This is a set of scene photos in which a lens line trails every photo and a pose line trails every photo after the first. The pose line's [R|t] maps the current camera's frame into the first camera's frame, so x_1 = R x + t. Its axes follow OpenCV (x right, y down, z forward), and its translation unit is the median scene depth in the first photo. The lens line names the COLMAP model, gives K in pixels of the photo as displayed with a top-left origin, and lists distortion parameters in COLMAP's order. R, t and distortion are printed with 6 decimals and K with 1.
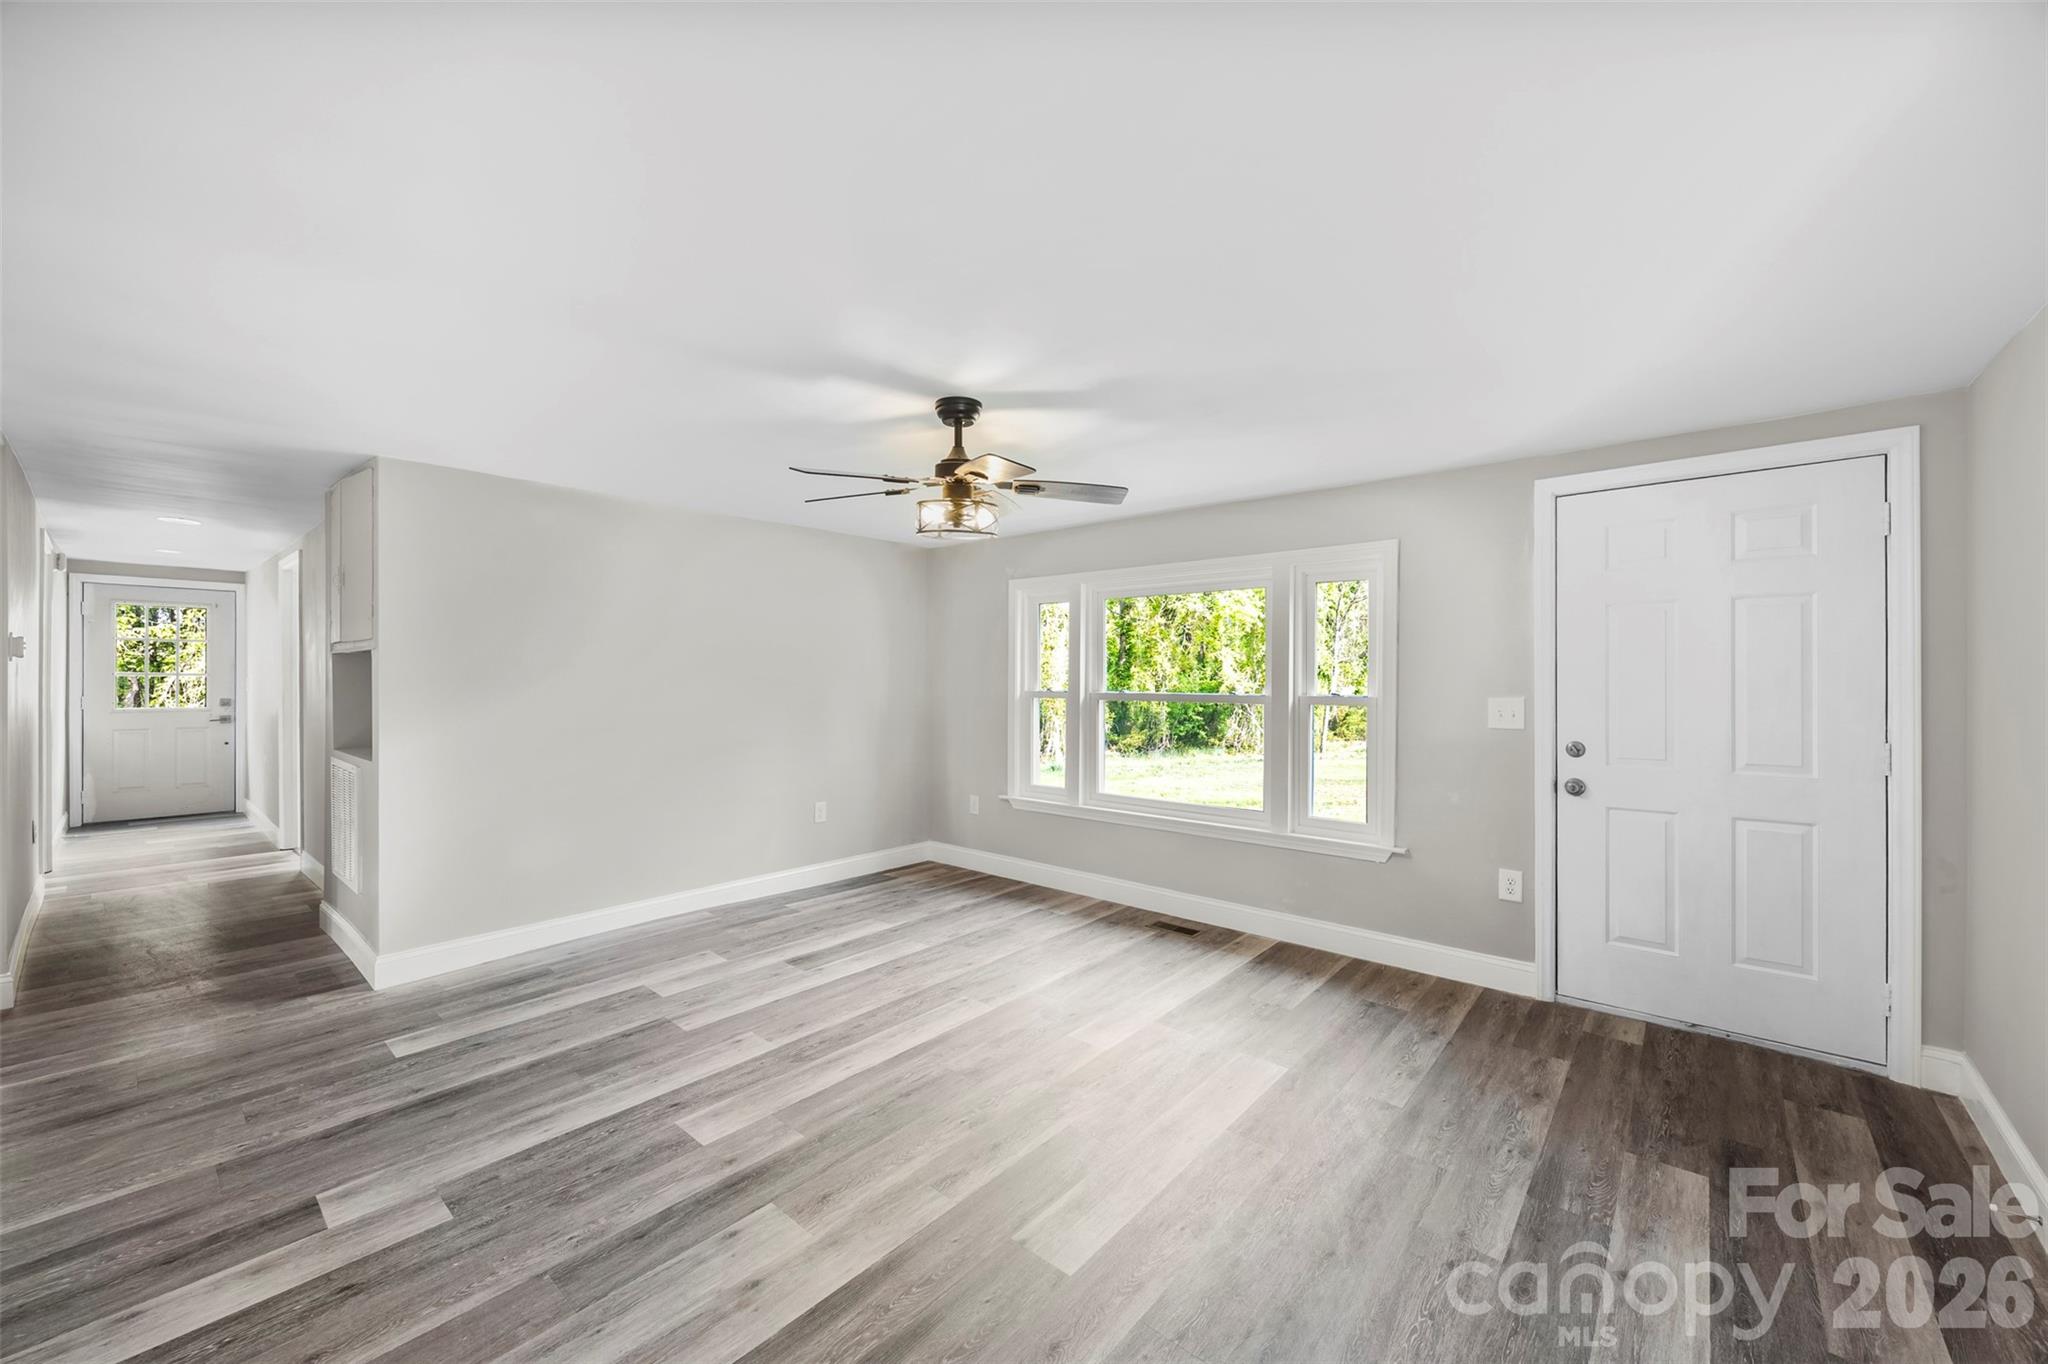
lens RADIAL K [[788.6, 0, 1018.7], [0, 788.6, 677.7], [0, 0, 1]] dist [0.001042, 0.000122]
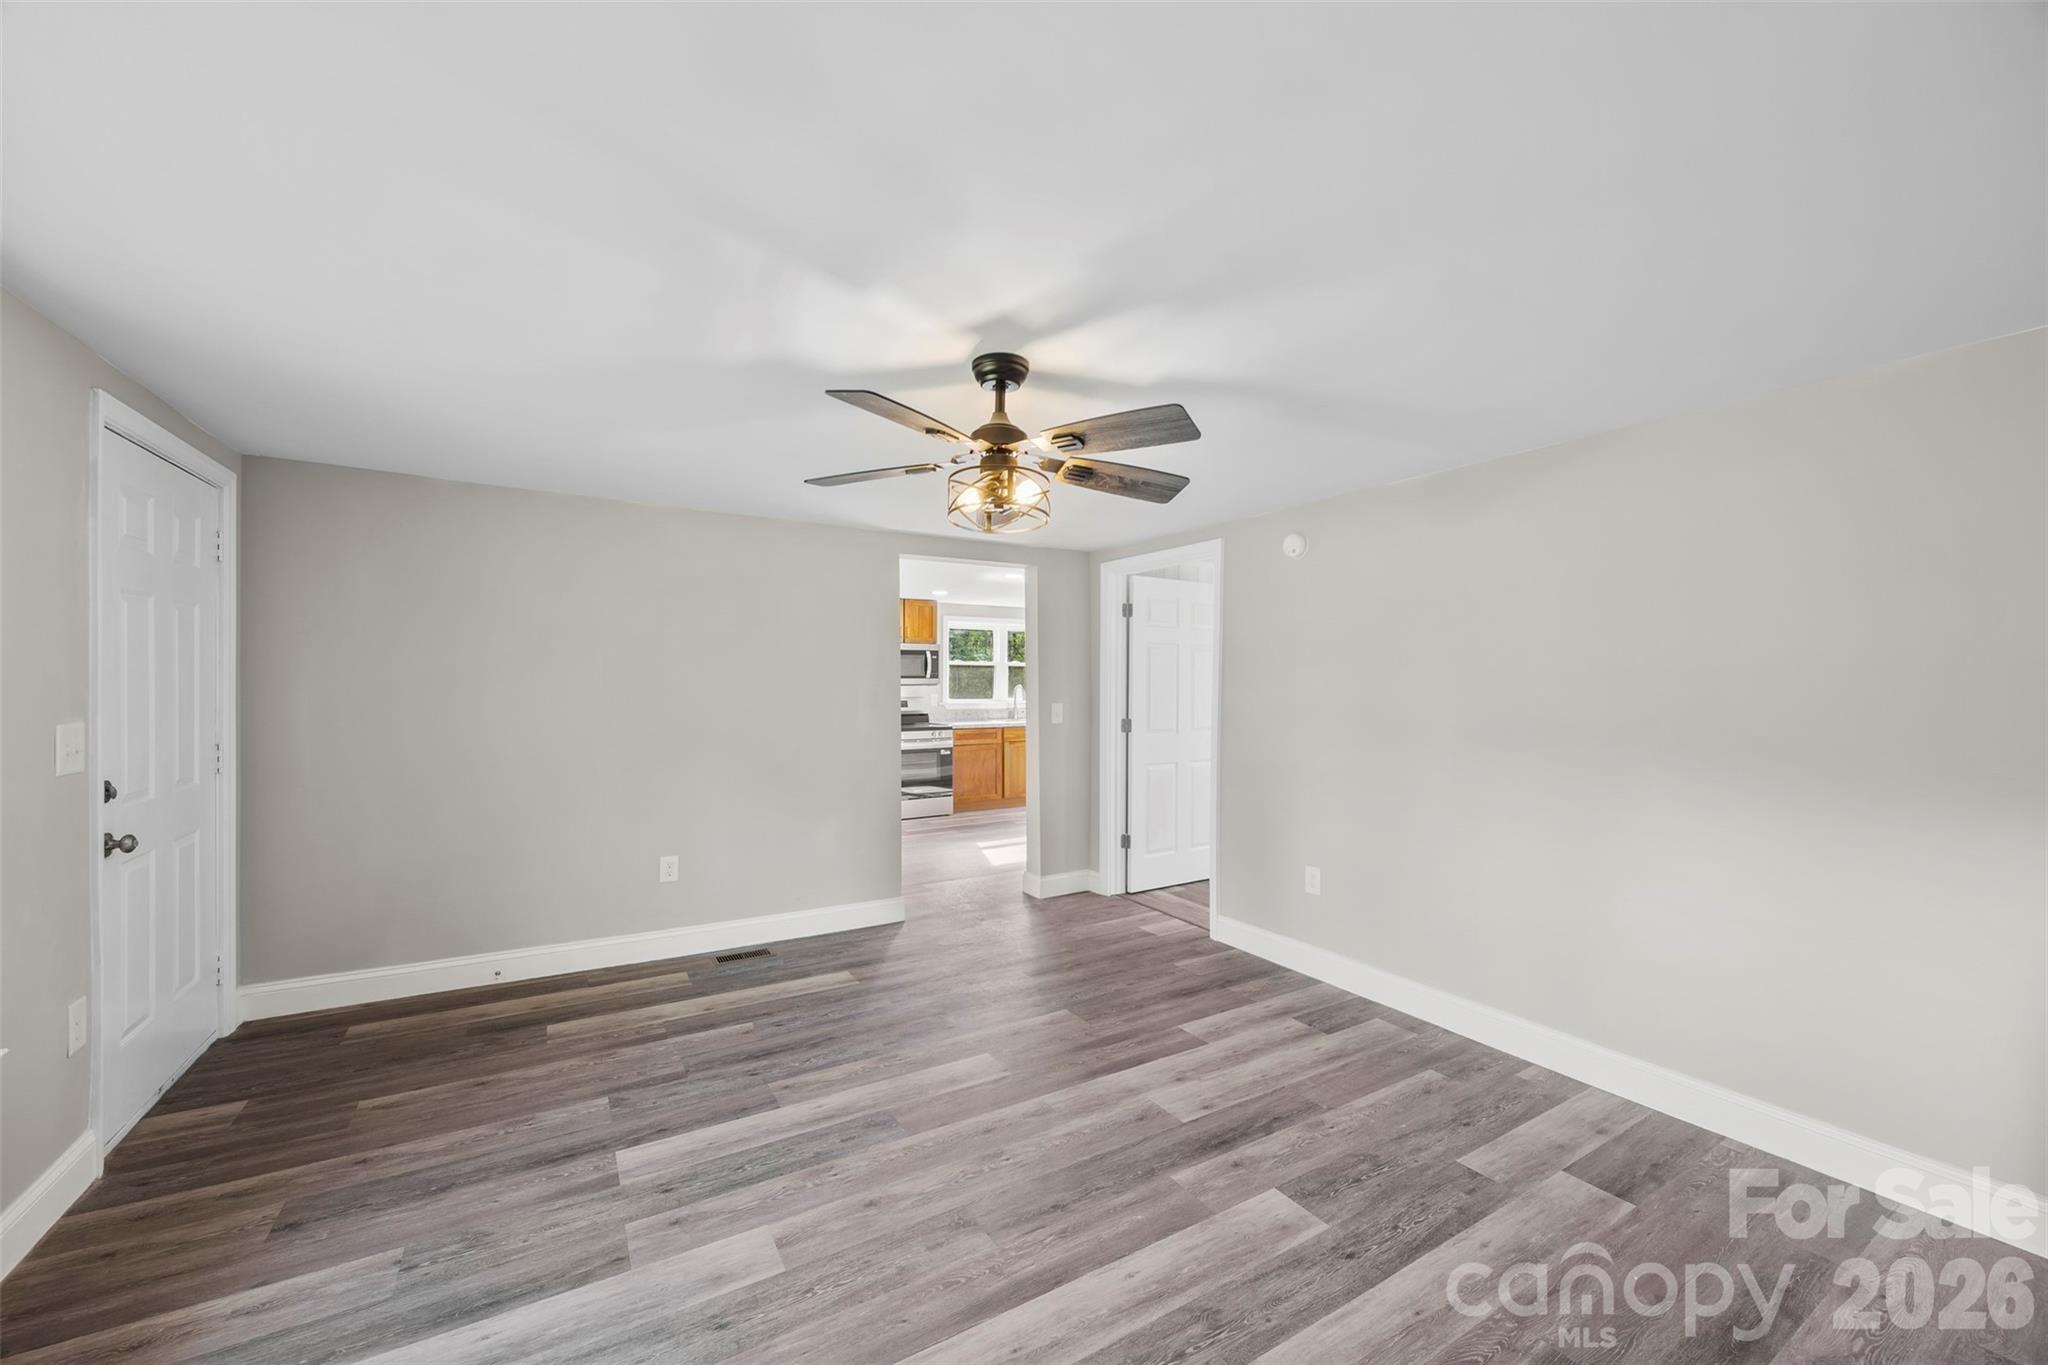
lens RADIAL K [[788.6, 0, 1020.5], [0, 788.6, 686.5], [0, 0, 1]] dist [0.001042, 0.000122]
pose [[-0.951291, -0.009172, 0.308158, -0.390595], [-0.008311, 0.999957, 0.004106, -0.015528], [-0.308182, 0.001345, -0.951326, 1.978158]]
